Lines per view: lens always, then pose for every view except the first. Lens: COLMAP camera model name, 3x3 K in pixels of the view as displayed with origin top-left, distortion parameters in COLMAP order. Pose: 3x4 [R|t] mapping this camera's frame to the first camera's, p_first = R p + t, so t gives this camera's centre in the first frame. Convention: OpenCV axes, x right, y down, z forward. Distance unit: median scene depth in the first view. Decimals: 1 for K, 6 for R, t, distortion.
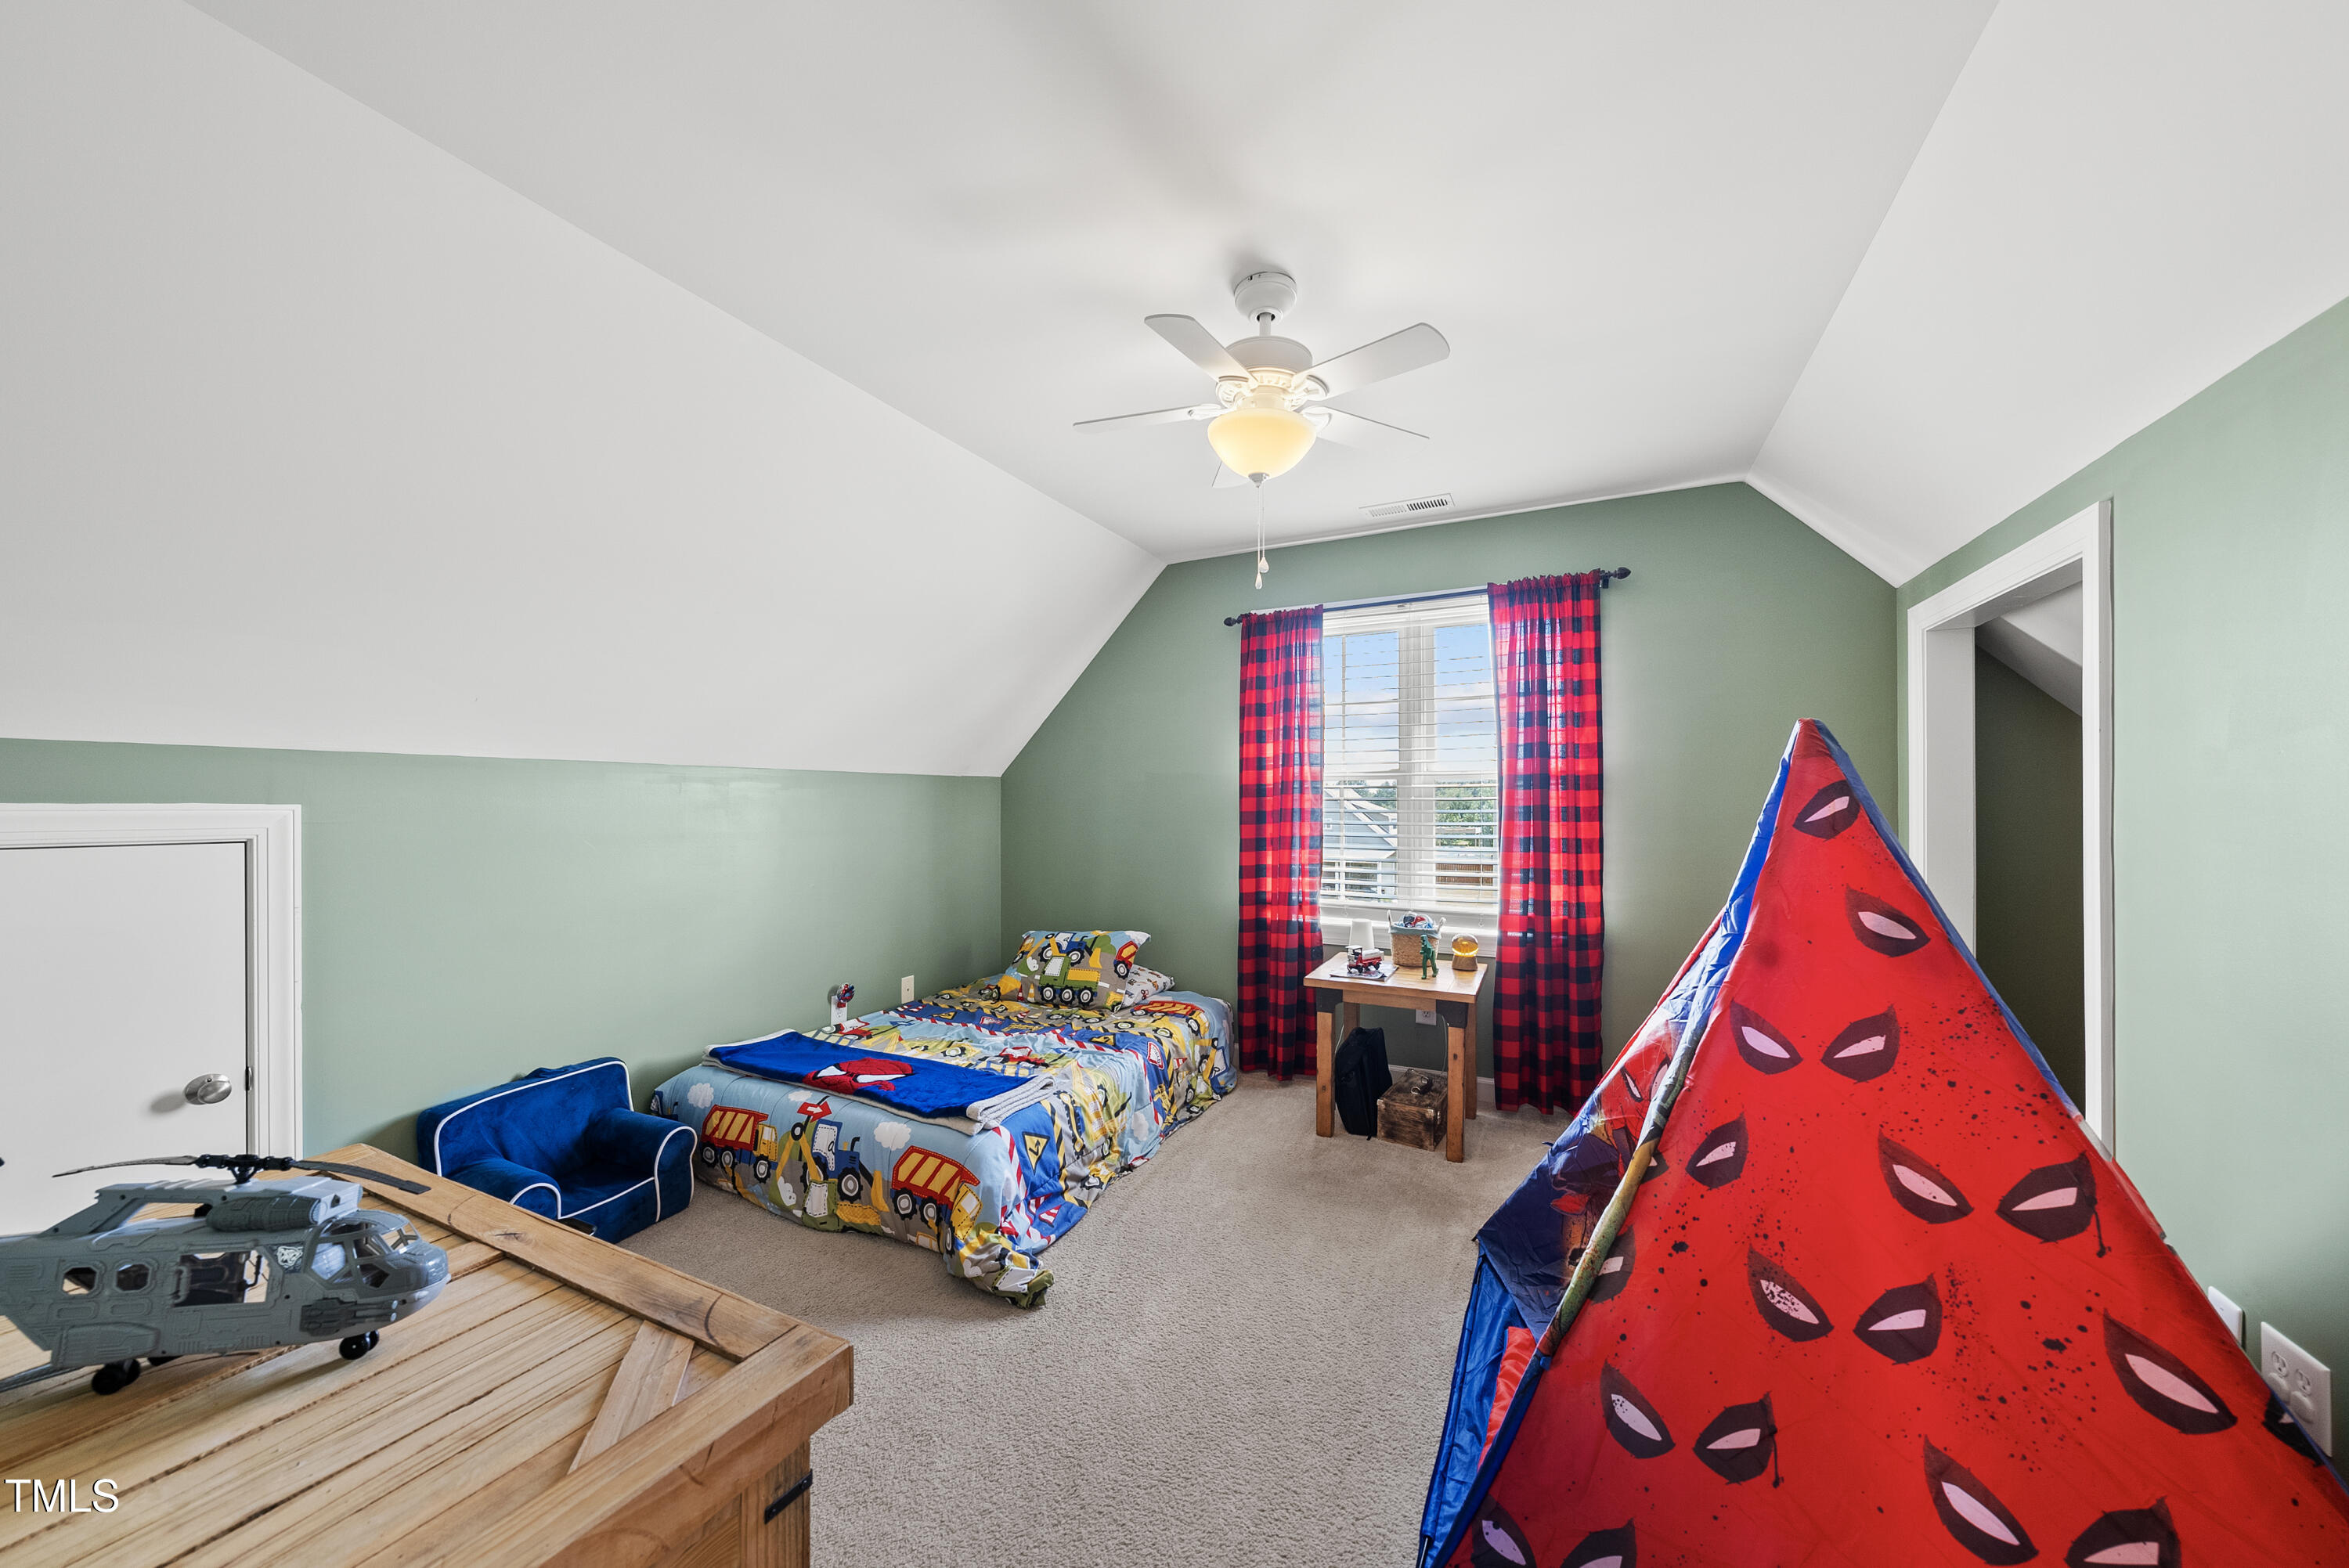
lens RADIAL K [[802.4, 0, 1173.3], [0, 802.4, 795.3], [0, 0, 1]] dist [-0.002201, 0.000099]
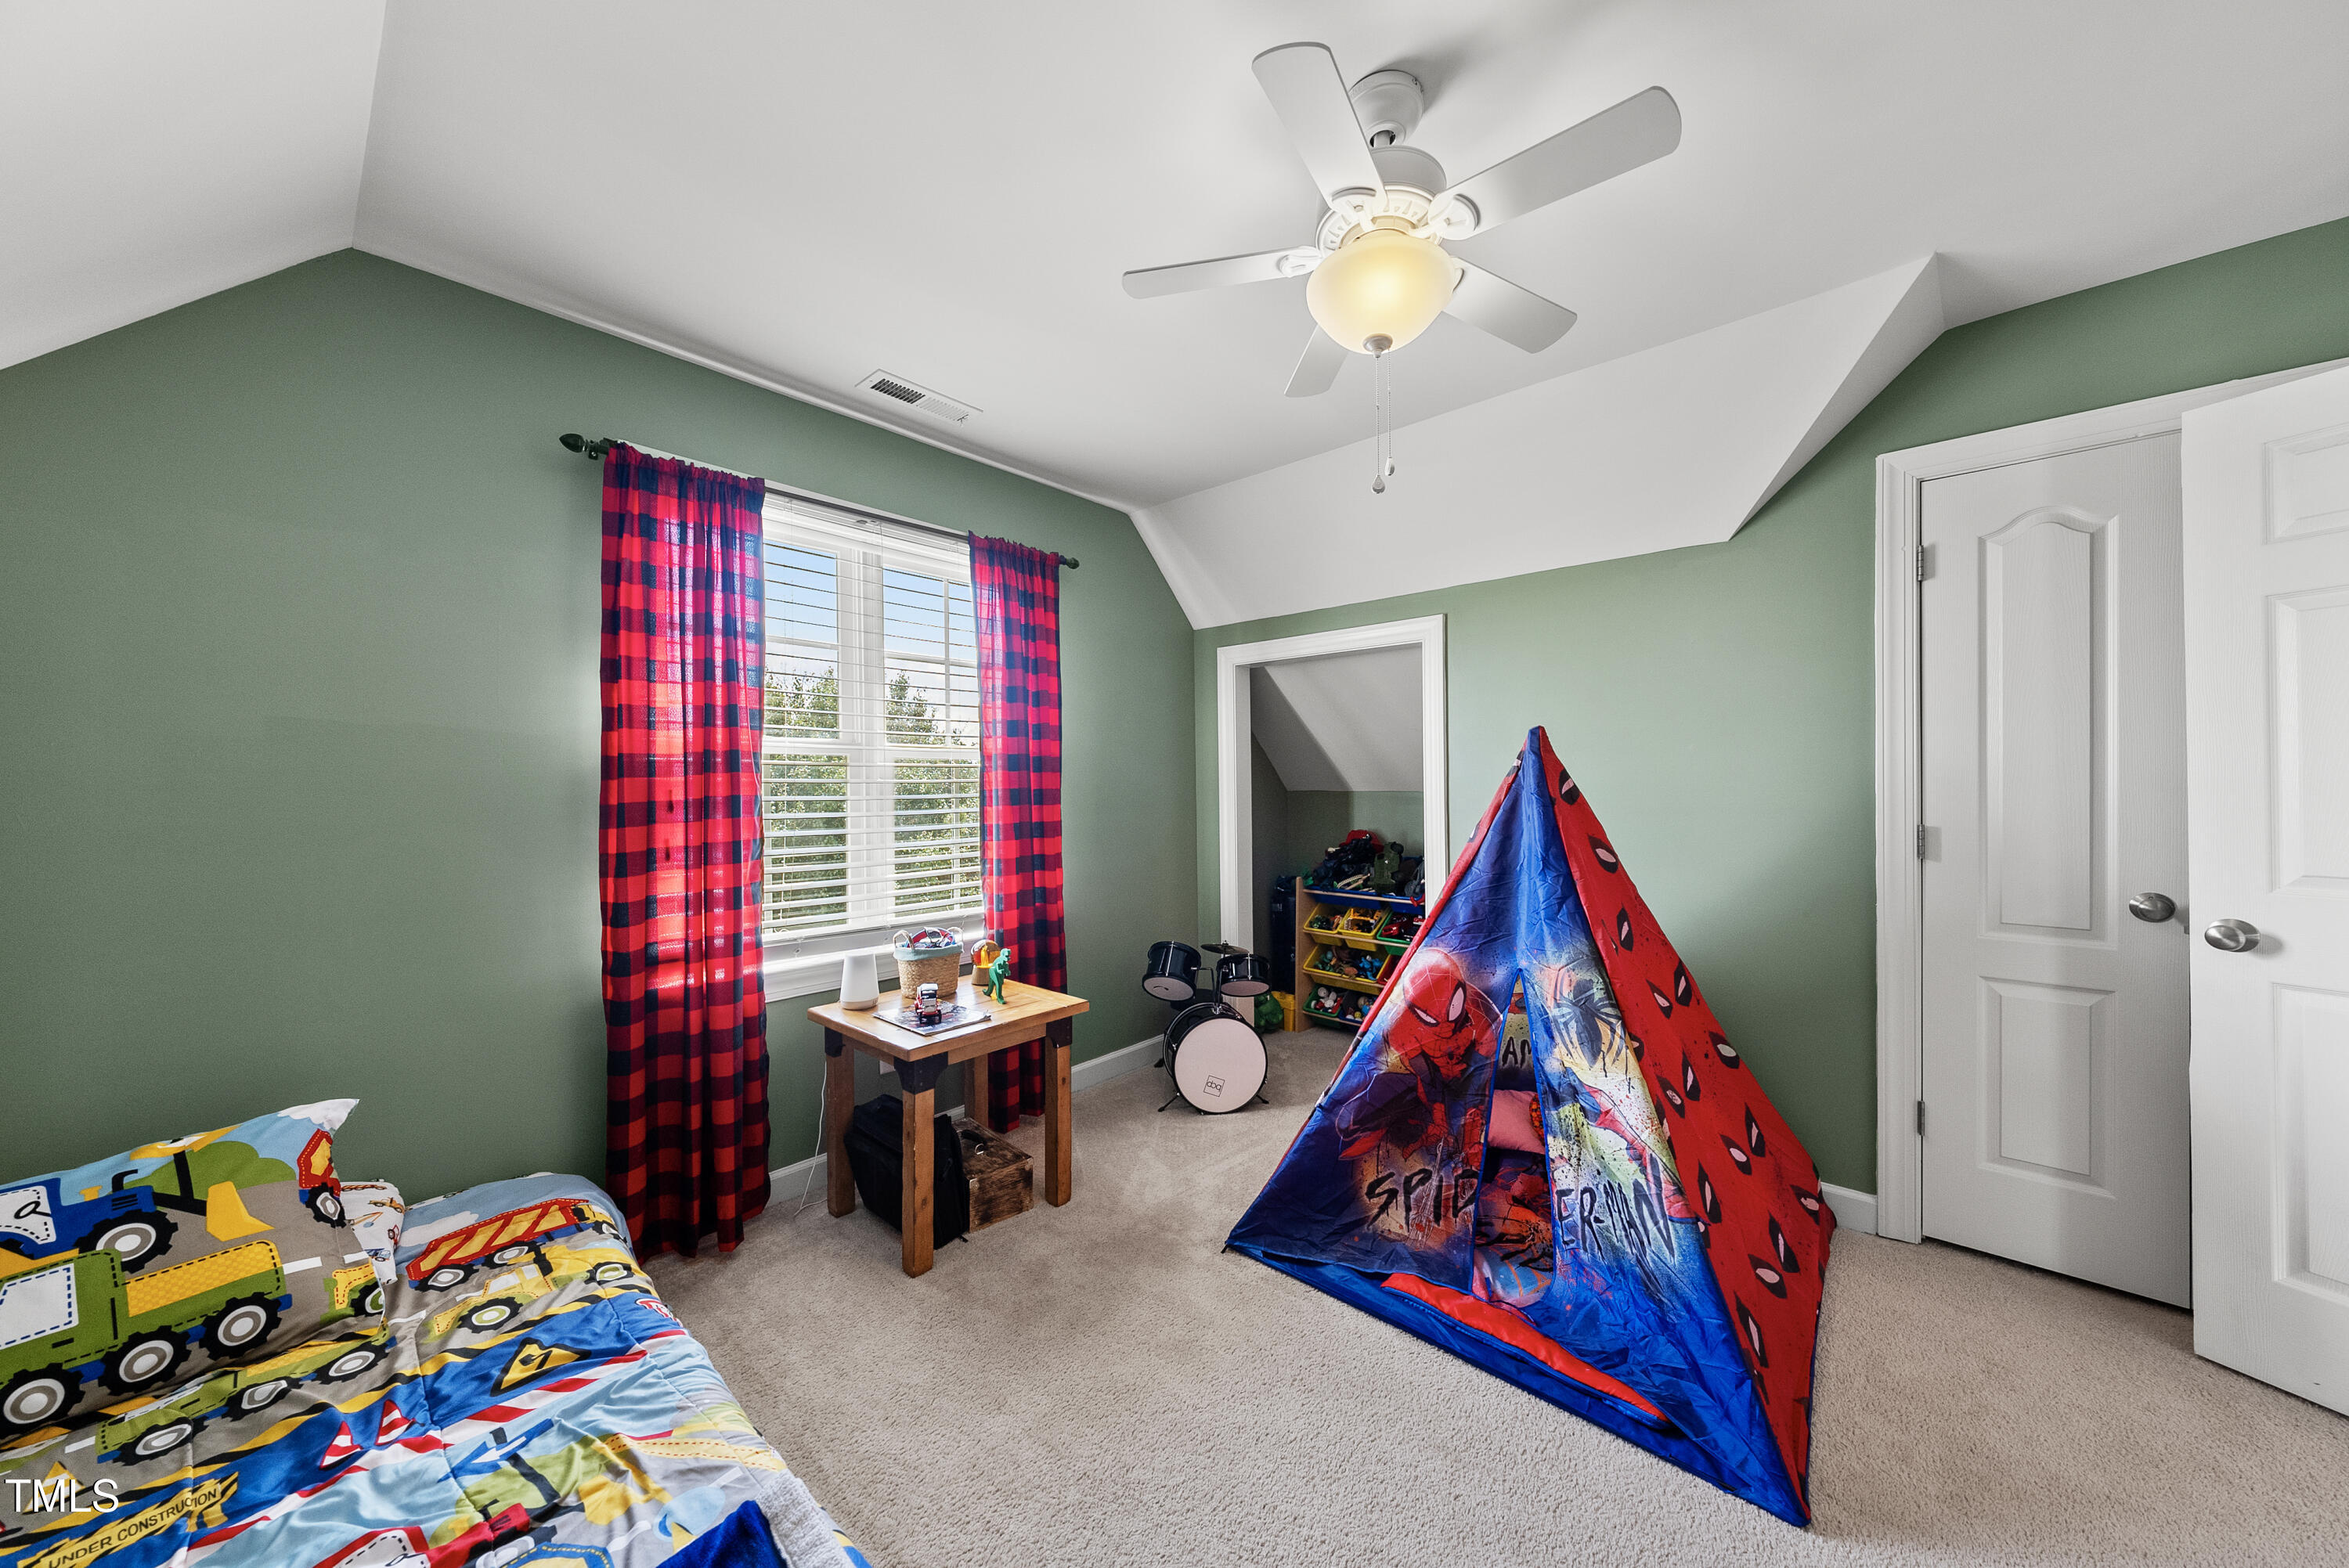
lens RADIAL K [[802.4, 0, 1165.0], [0, 802.4, 784.6], [0, 0, 1]] dist [-0.002201, 0.000099]
pose [[0.279547, -0.000385, 0.960132, -0.371719], [-0.003179, 0.999994, 0.001326, 0.005915], [-0.960127, -0.003423, 0.279544, 0.551598]]
